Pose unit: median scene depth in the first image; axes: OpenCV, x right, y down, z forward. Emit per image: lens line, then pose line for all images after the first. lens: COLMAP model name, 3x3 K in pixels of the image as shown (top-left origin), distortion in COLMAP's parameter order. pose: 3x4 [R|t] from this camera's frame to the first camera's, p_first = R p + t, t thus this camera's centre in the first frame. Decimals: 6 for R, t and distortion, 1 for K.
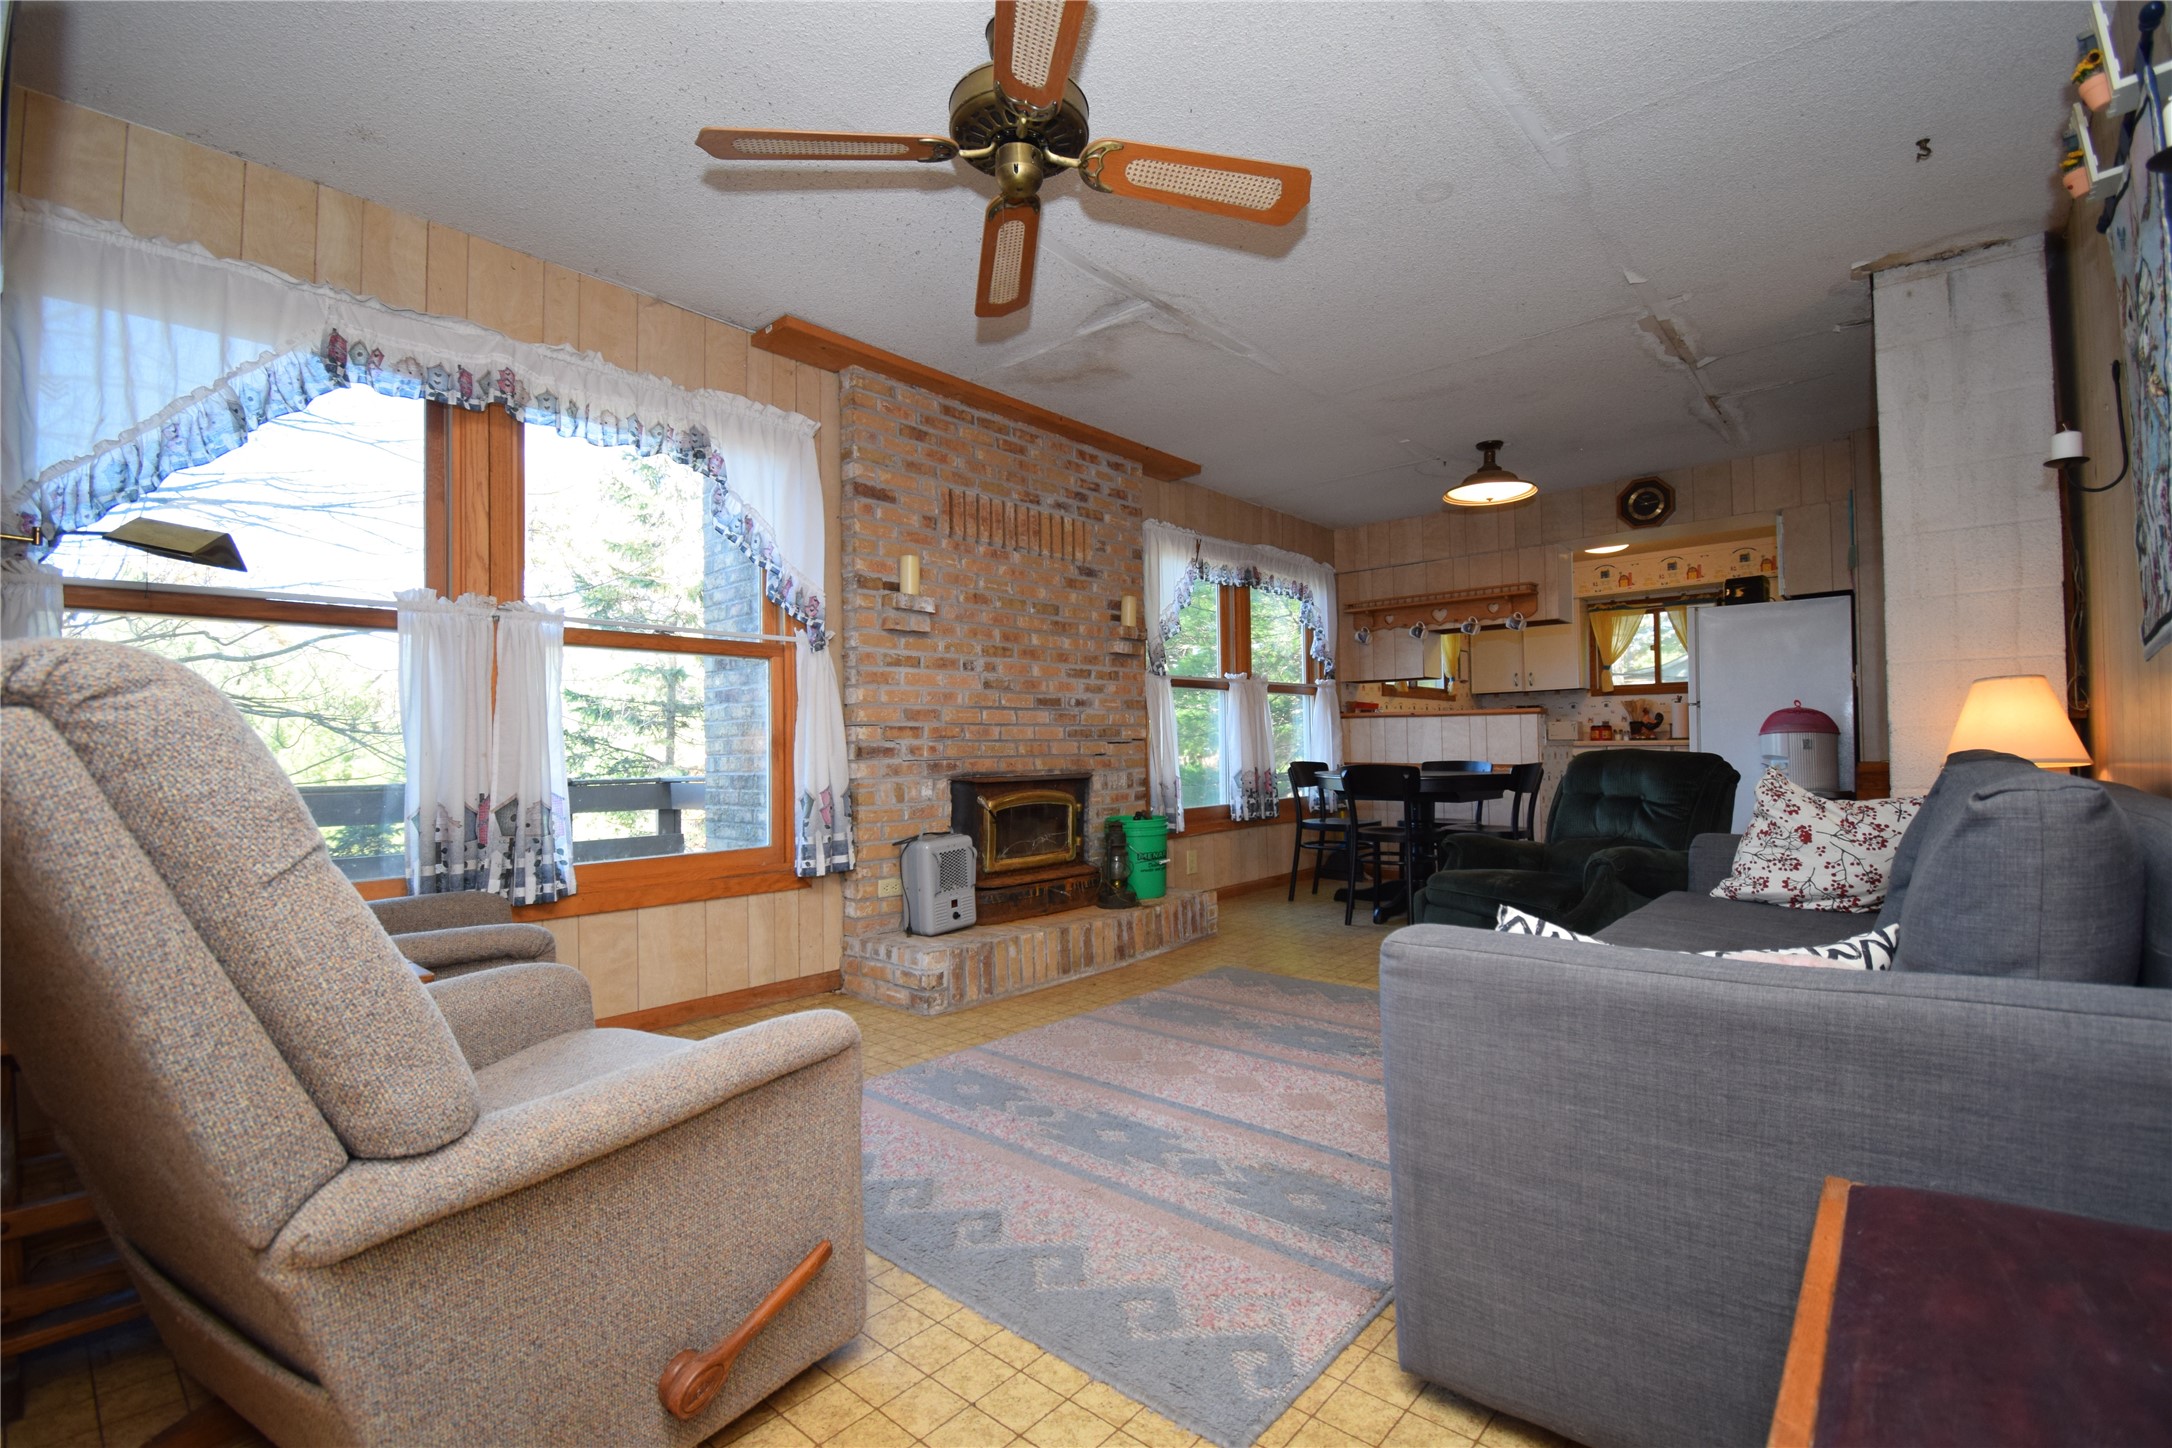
lens RADIAL K [[953.6, 0, 1091.0], [0, 953.6, 729.0], [0, 0, 1]] dist [0.024899, -0.029720]
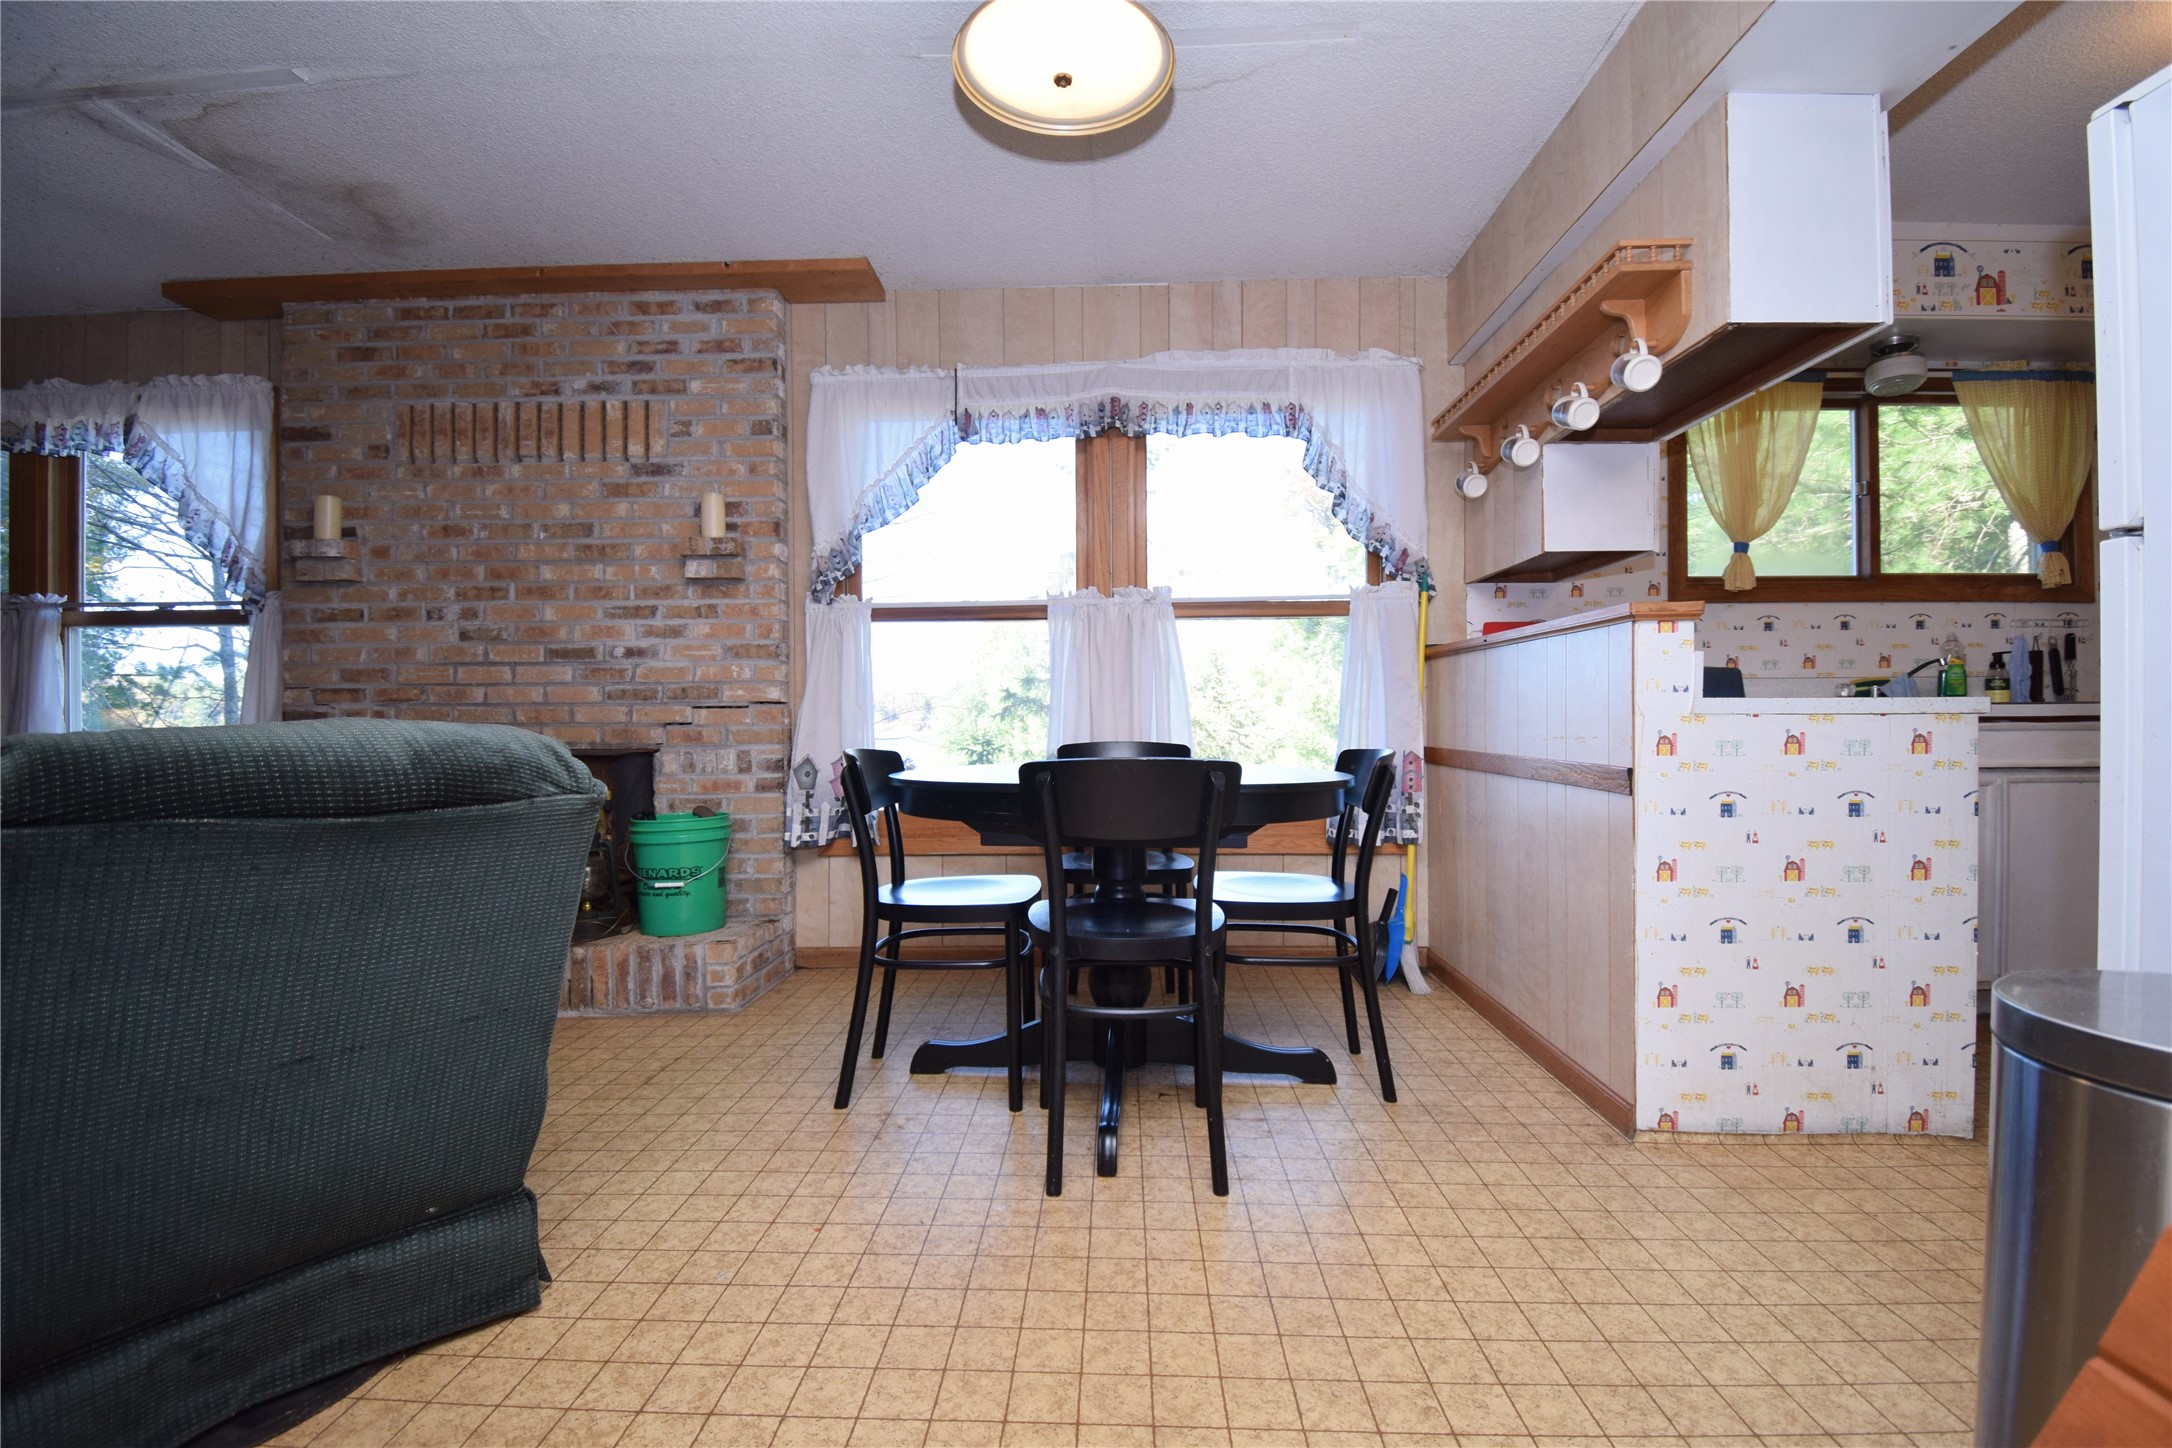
lens RADIAL K [[953.6, 0, 1091.0], [0, 953.6, 729.0], [0, 0, 1]] dist [0.024899, -0.029720]
pose [[0.636690, 0.014796, -0.770978, 0.826974], [0.010966, 0.999541, 0.028239, 0.015228], [0.771042, -0.026434, 0.636236, 0.852513]]
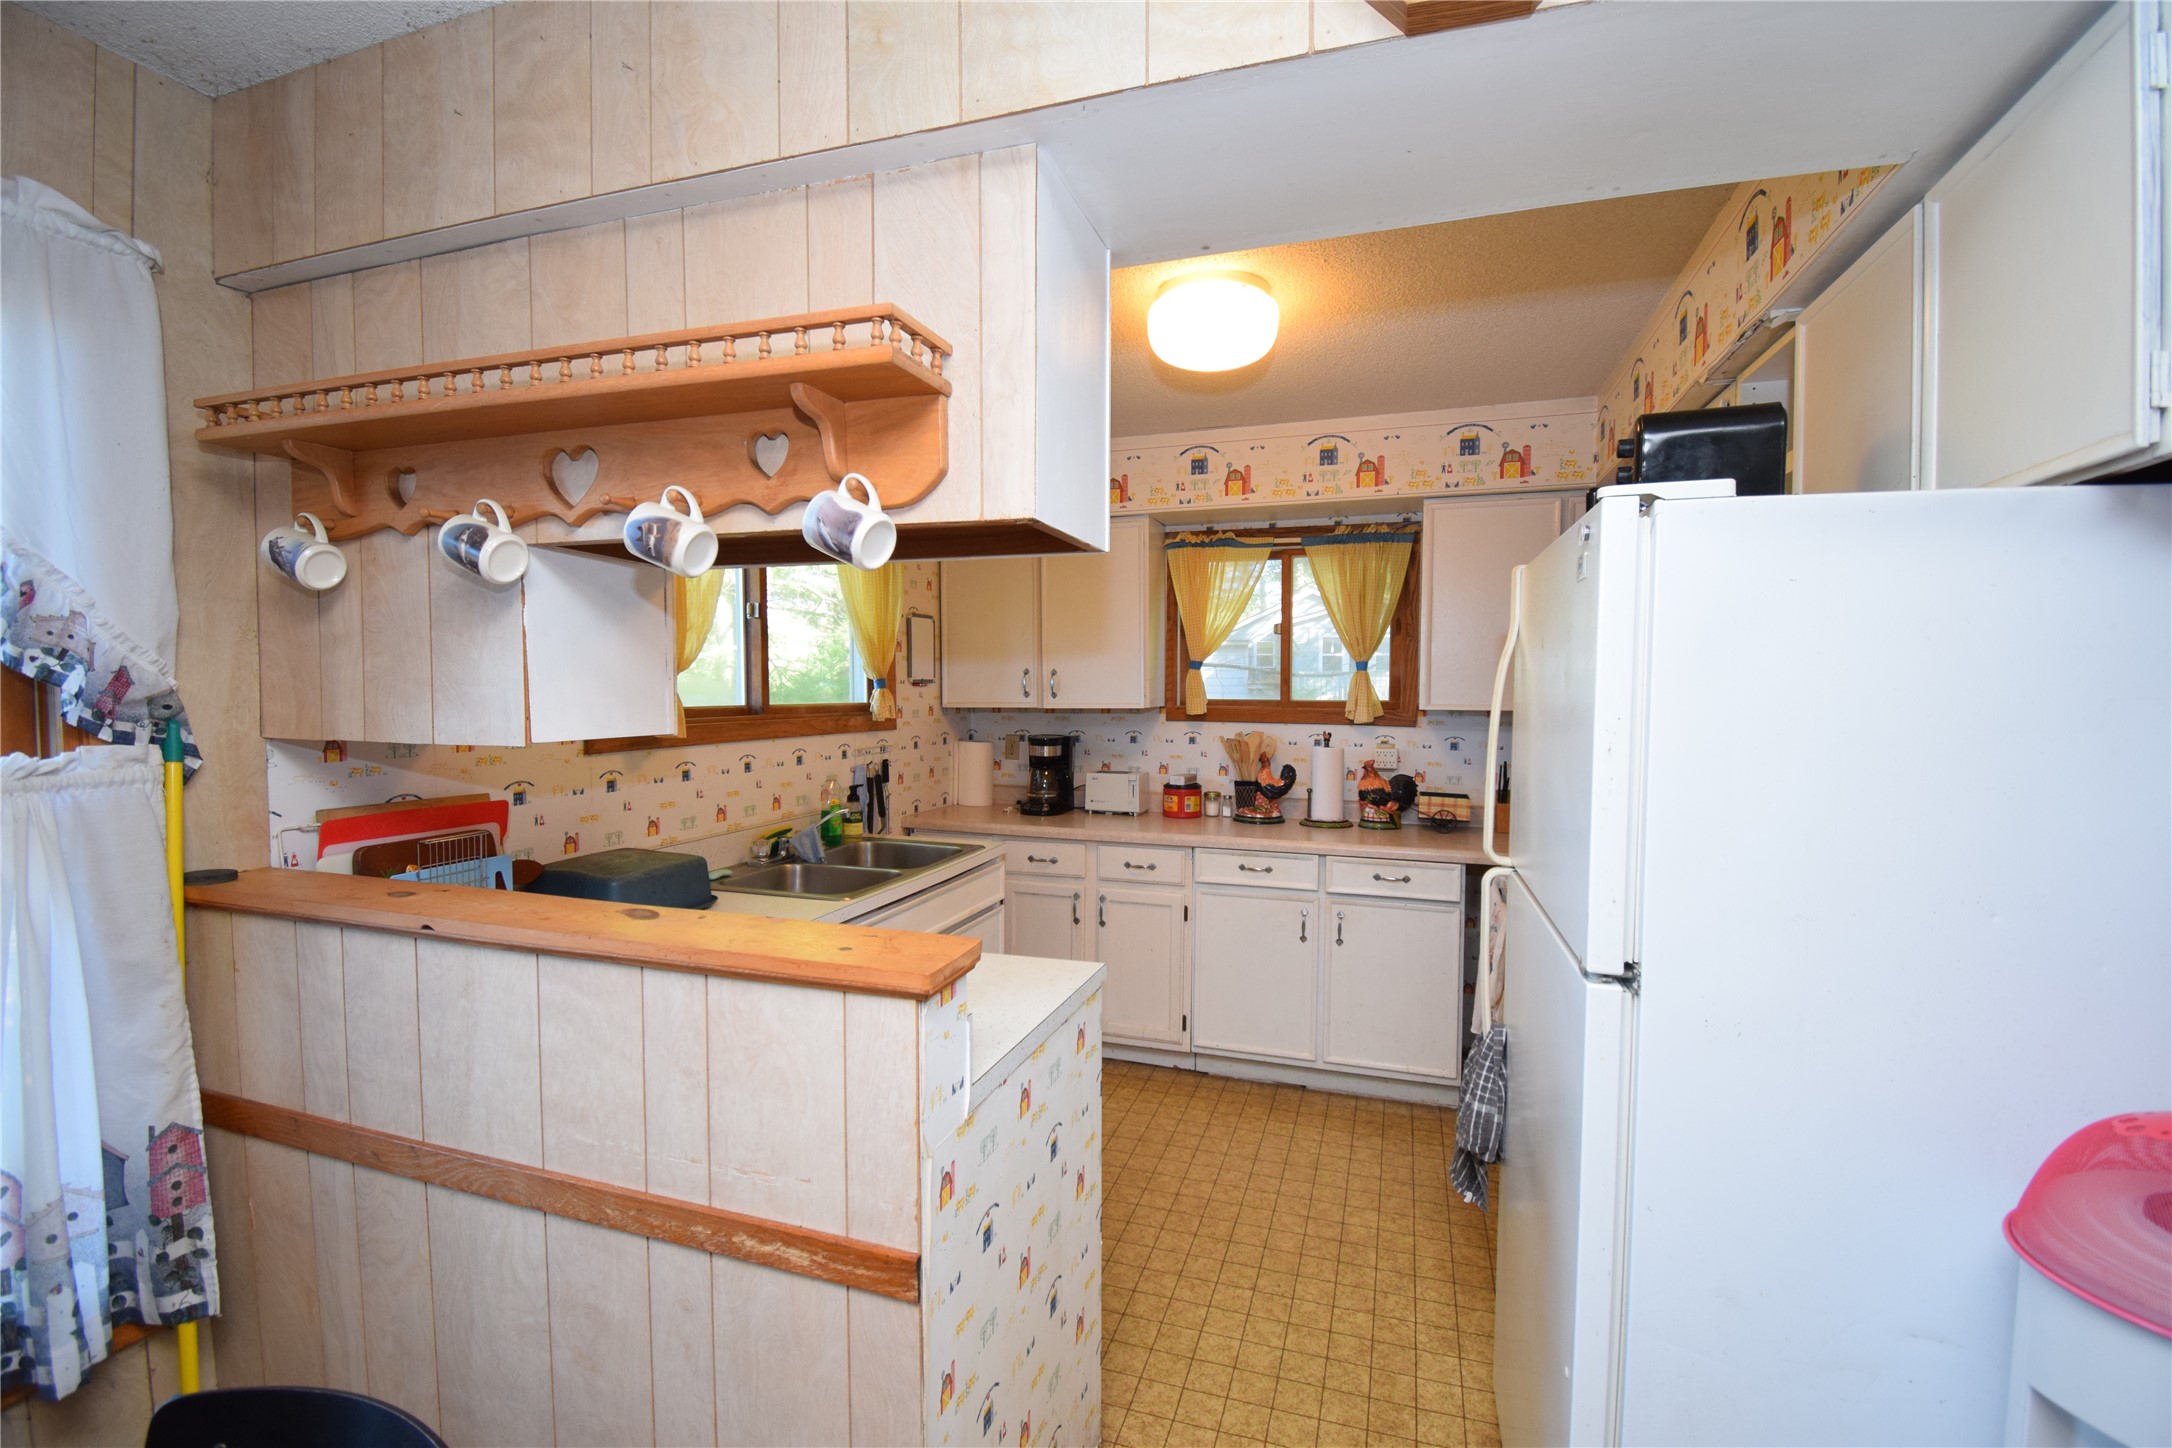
lens RADIAL K [[953.6, 0, 1091.0], [0, 953.6, 729.0], [0, 0, 1]] dist [0.024899, -0.029720]
pose [[0.919648, -0.002019, 0.392739, 0.573089], [-0.022395, 0.998090, 0.057572, -0.112304], [-0.392106, -0.061742, 0.917846, 1.100508]]
